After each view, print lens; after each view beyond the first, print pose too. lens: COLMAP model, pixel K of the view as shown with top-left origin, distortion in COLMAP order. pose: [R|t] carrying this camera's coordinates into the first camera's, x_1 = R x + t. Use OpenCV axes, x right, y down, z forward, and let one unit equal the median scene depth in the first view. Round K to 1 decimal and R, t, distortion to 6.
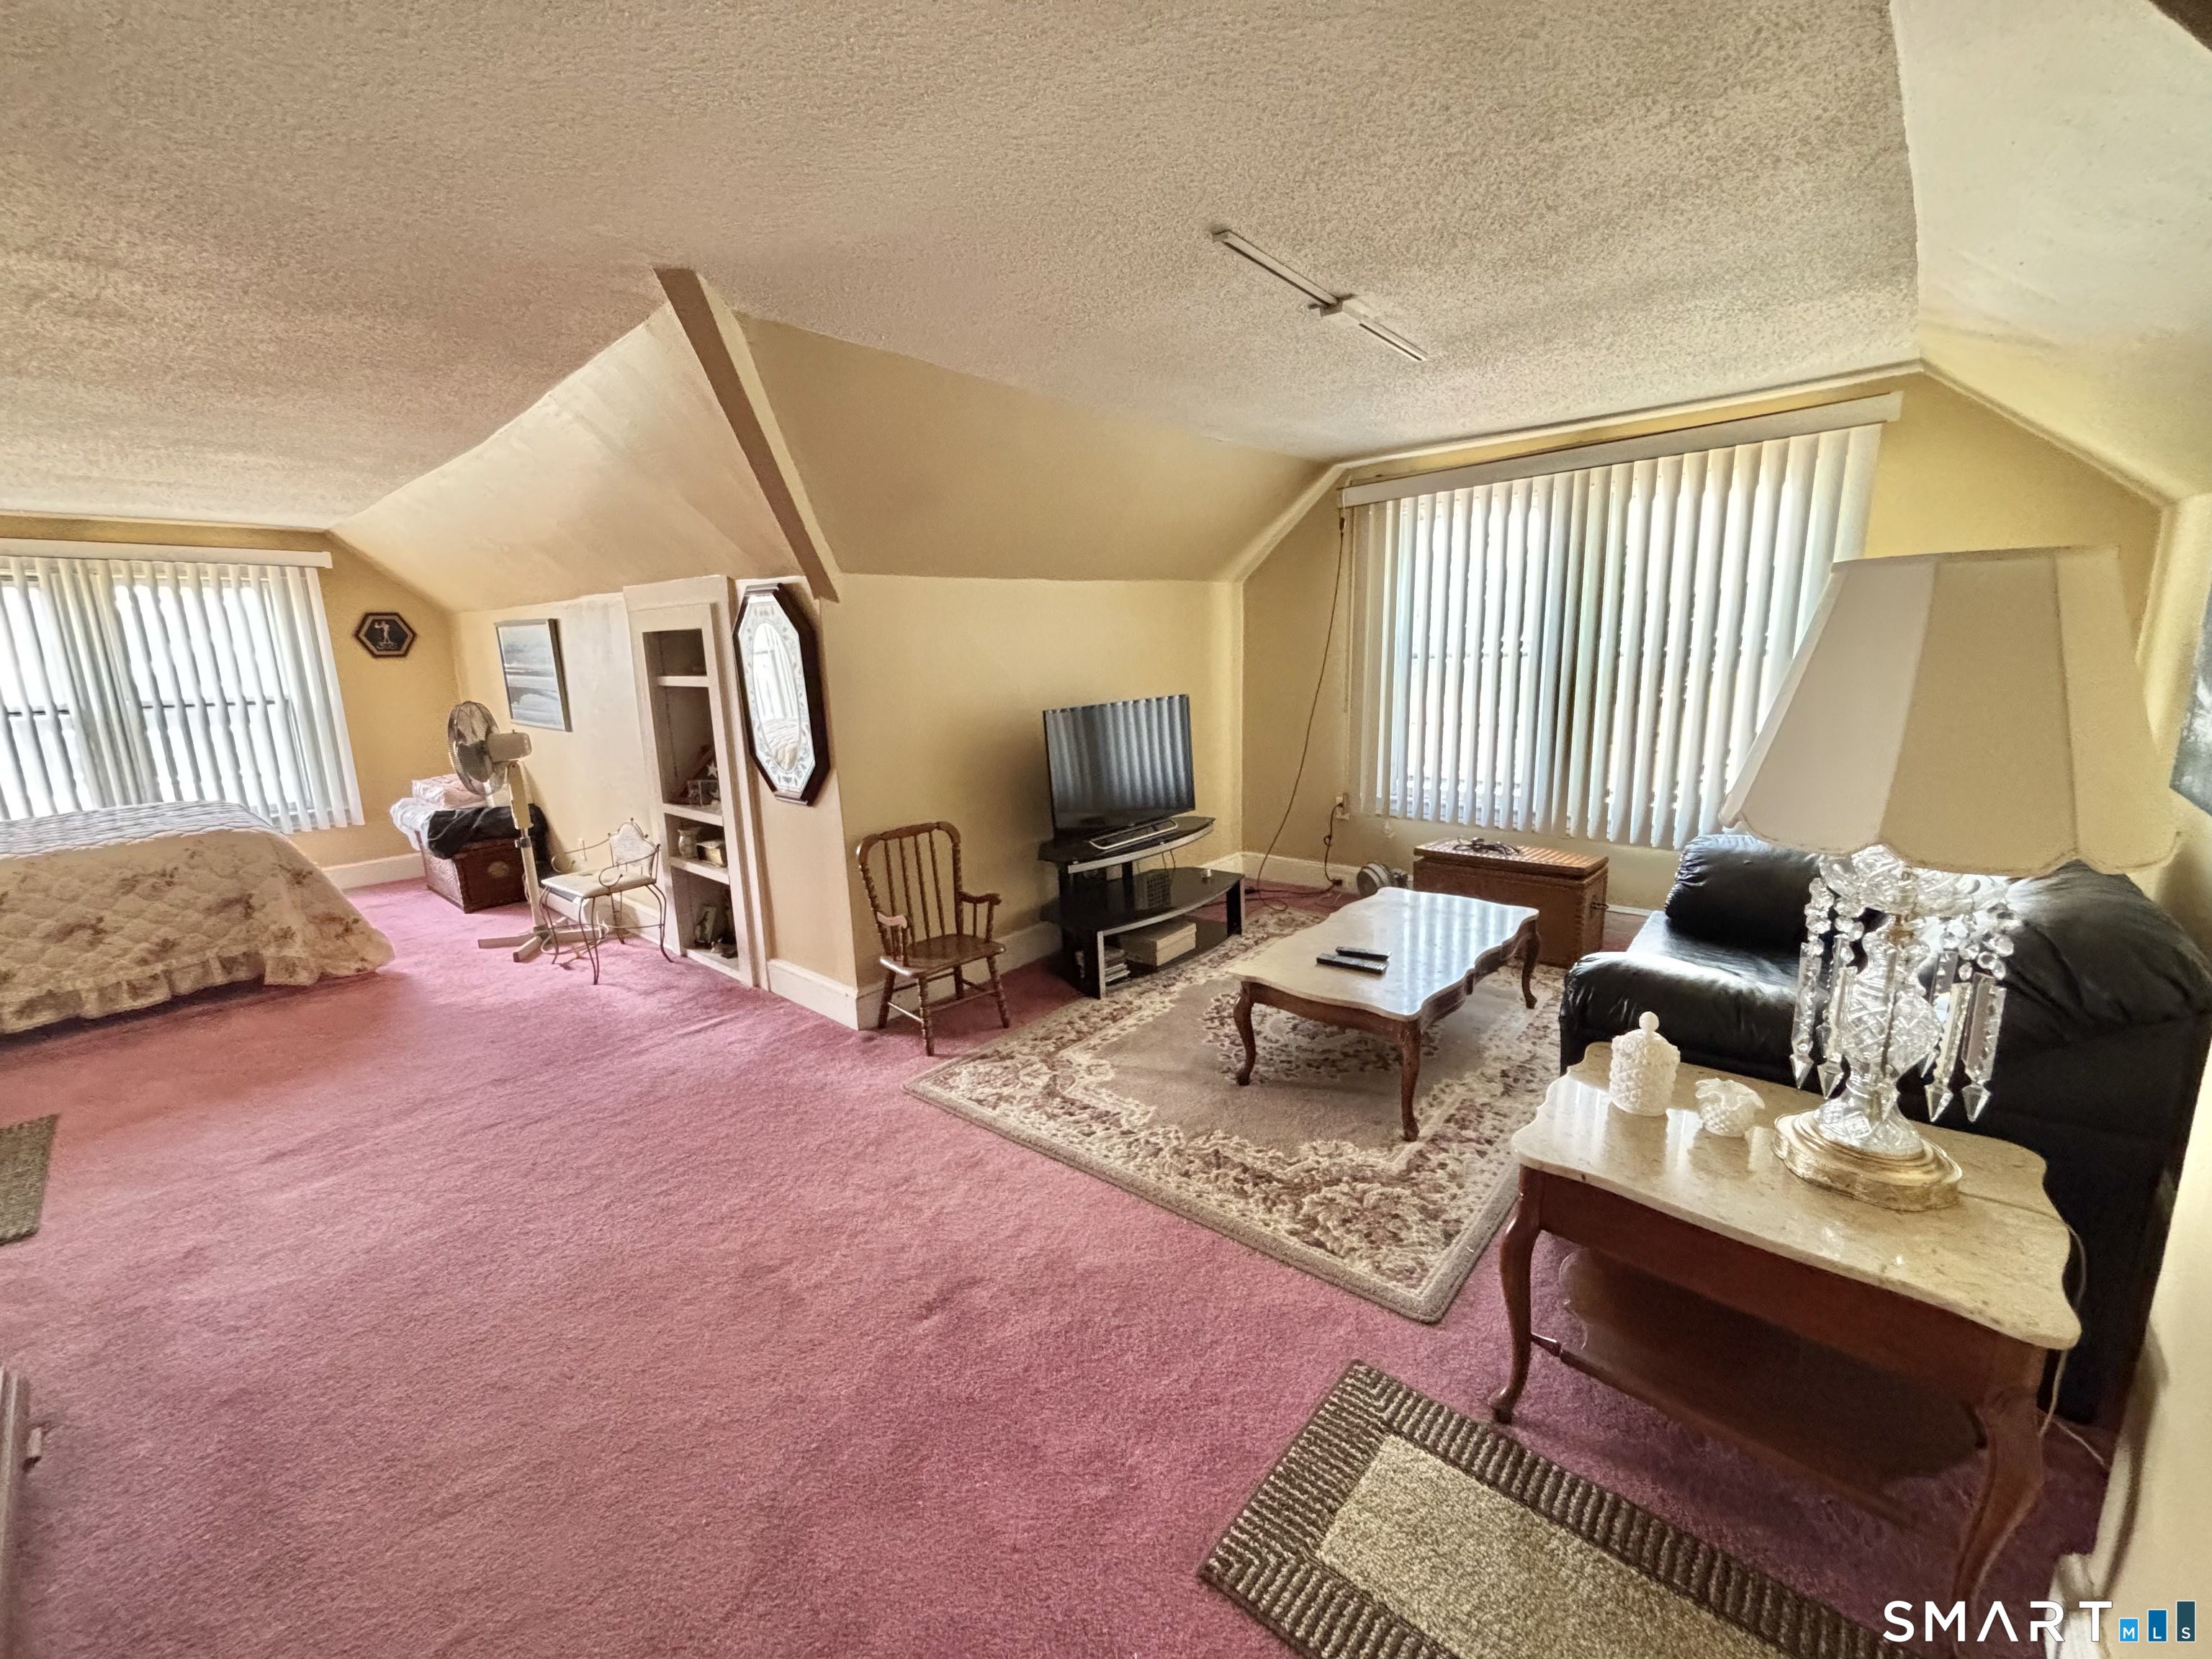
lens RADIAL K [[890.9, 0, 1099.8], [0, 890.9, 826.2], [0, 0, 1]] dist [0.002039, -0.001893]
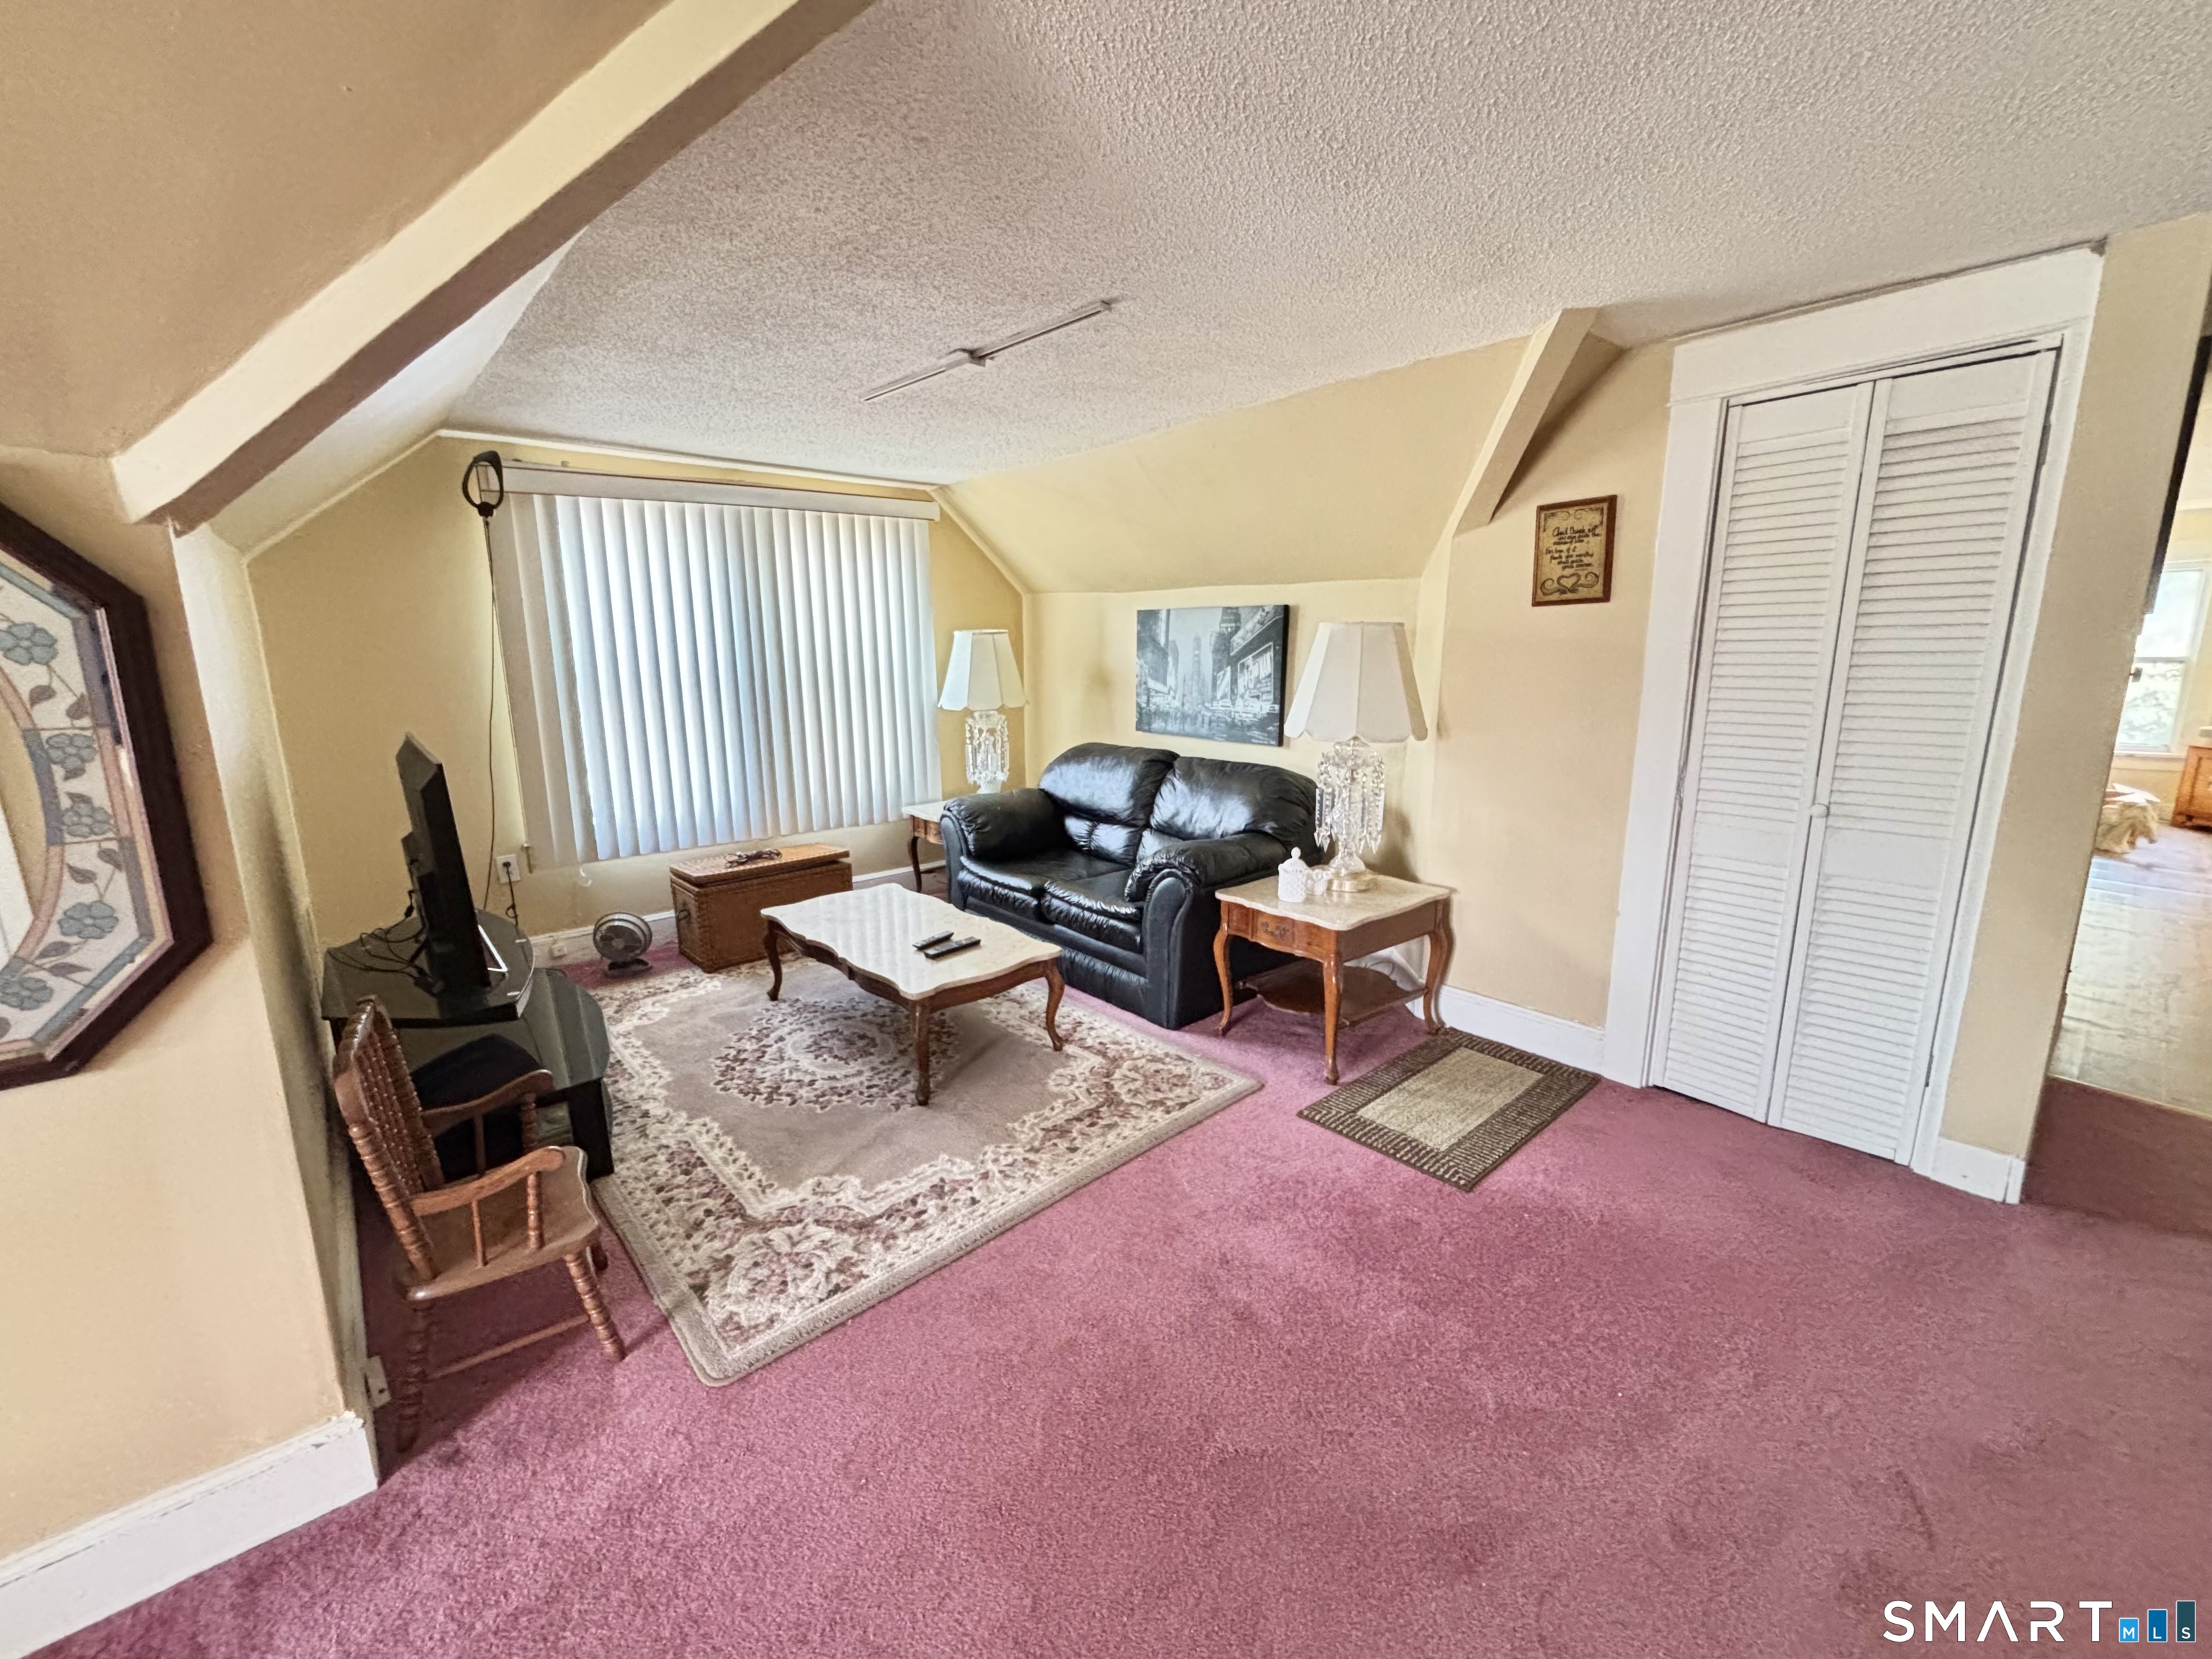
lens RADIAL K [[890.9, 0, 1100.8], [0, 890.9, 824.4], [0, 0, 1]] dist [0.002039, -0.001893]
pose [[0.139984, -0.166766, 0.976009, -0.699197], [0.209857, 0.968318, 0.135353, -0.096014], [-0.967659, 0.185875, 0.170546, 0.579022]]
